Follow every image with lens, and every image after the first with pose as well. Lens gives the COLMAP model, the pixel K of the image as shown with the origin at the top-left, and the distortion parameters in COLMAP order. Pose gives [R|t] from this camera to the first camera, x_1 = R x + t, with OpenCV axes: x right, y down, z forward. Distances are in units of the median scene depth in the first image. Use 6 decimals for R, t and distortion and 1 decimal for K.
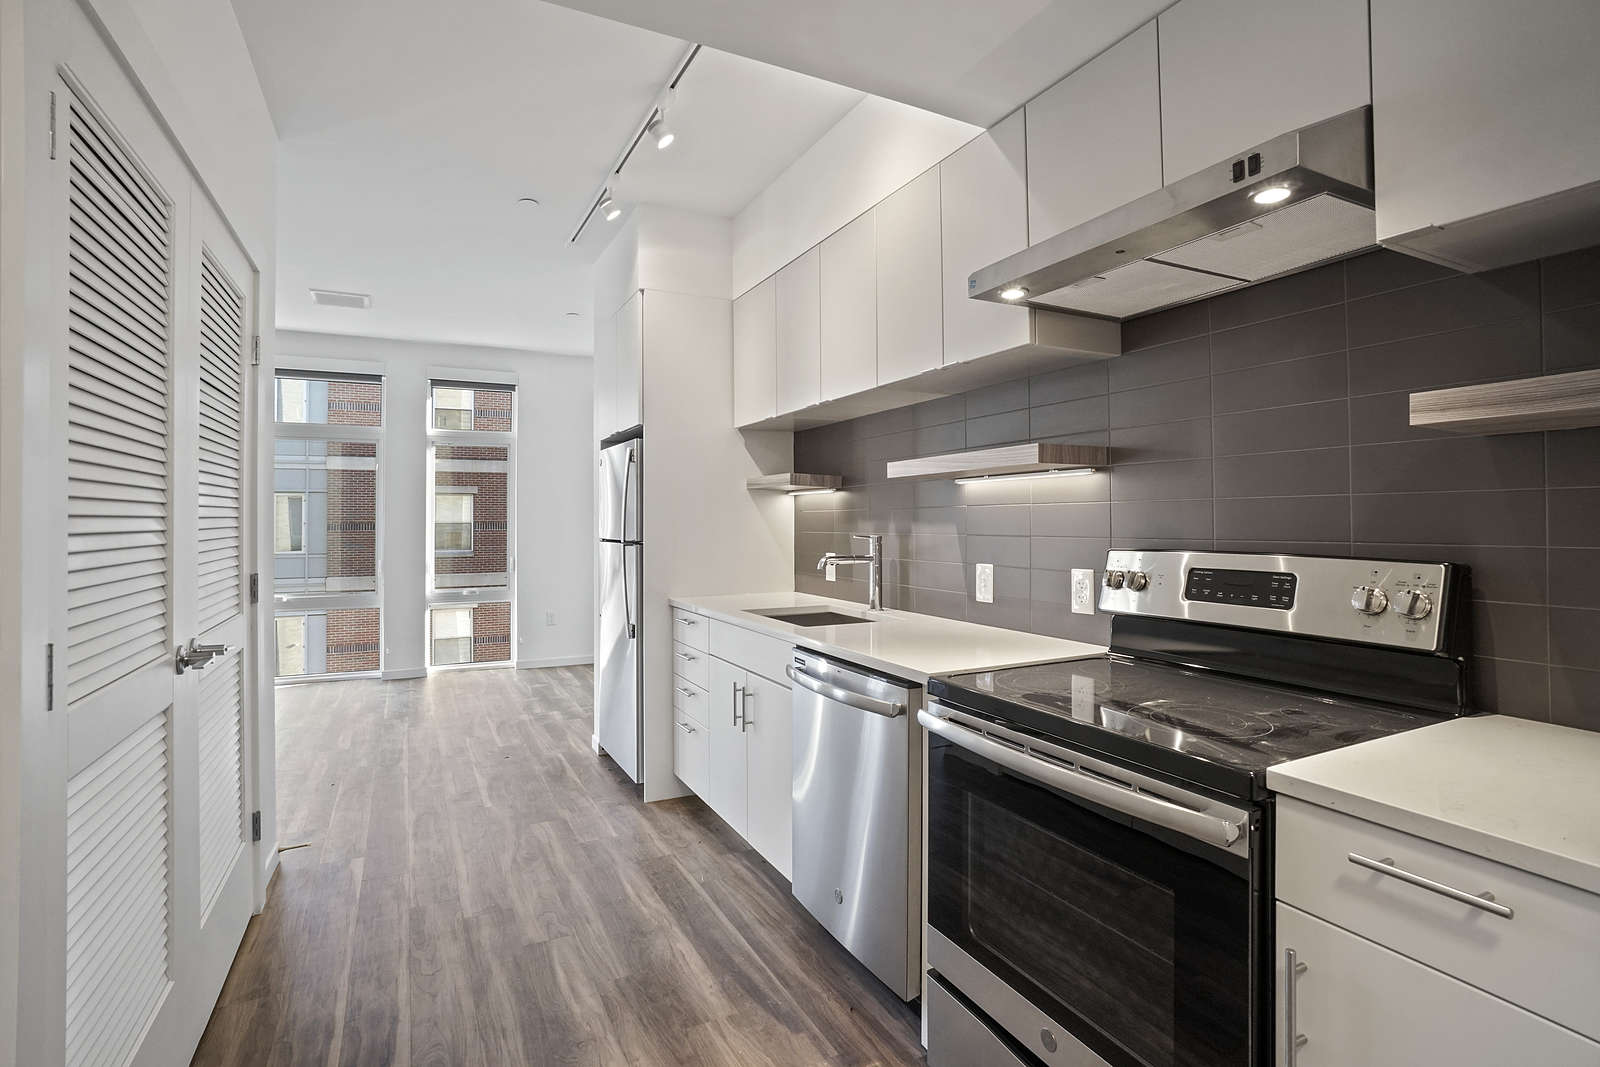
lens RADIAL K [[745.7, 0, 796.5], [0, 745.7, 533.0], [0, 0, 1]] dist [-0.002707, -0.000273]
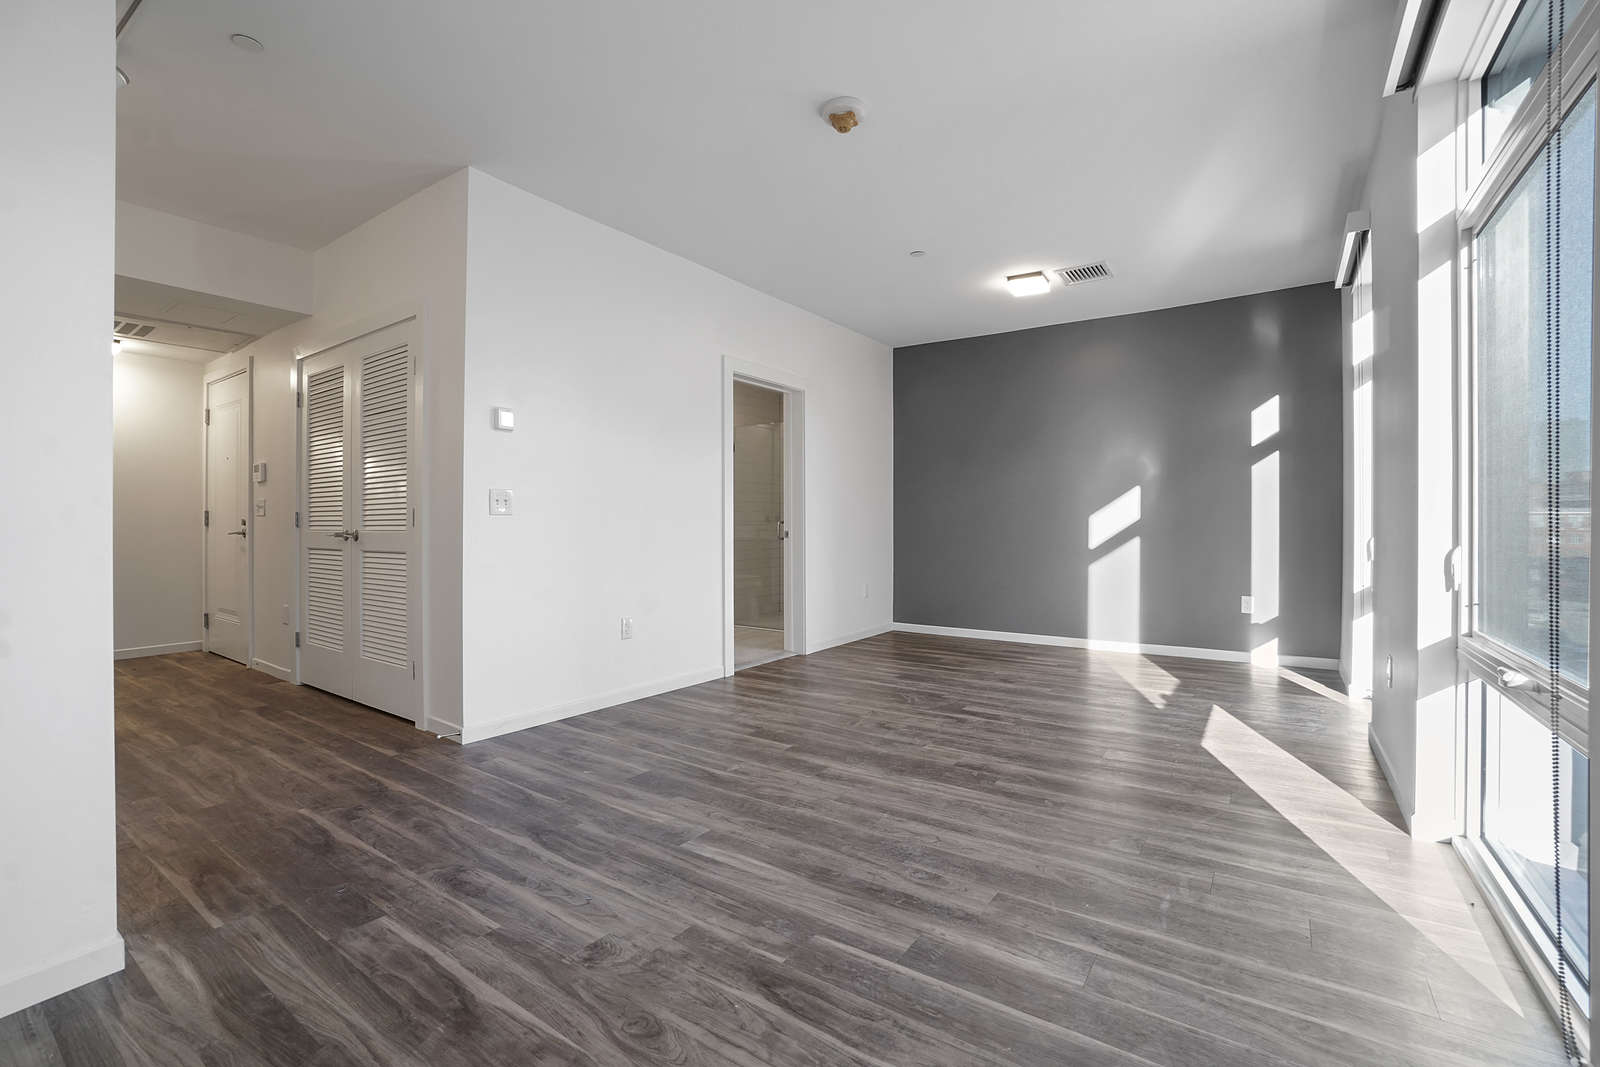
lens RADIAL K [[679.4, 0, 798.7], [0, 679.4, 525.8], [0, 0, 1]] dist [-0.000125, 0.000229]
pose [[-0.886406, 0.003574, -0.462895, -0.777084], [-0.000916, 0.999955, 0.009474, 0.052411], [0.462908, 0.008822, -0.886362, 2.708429]]
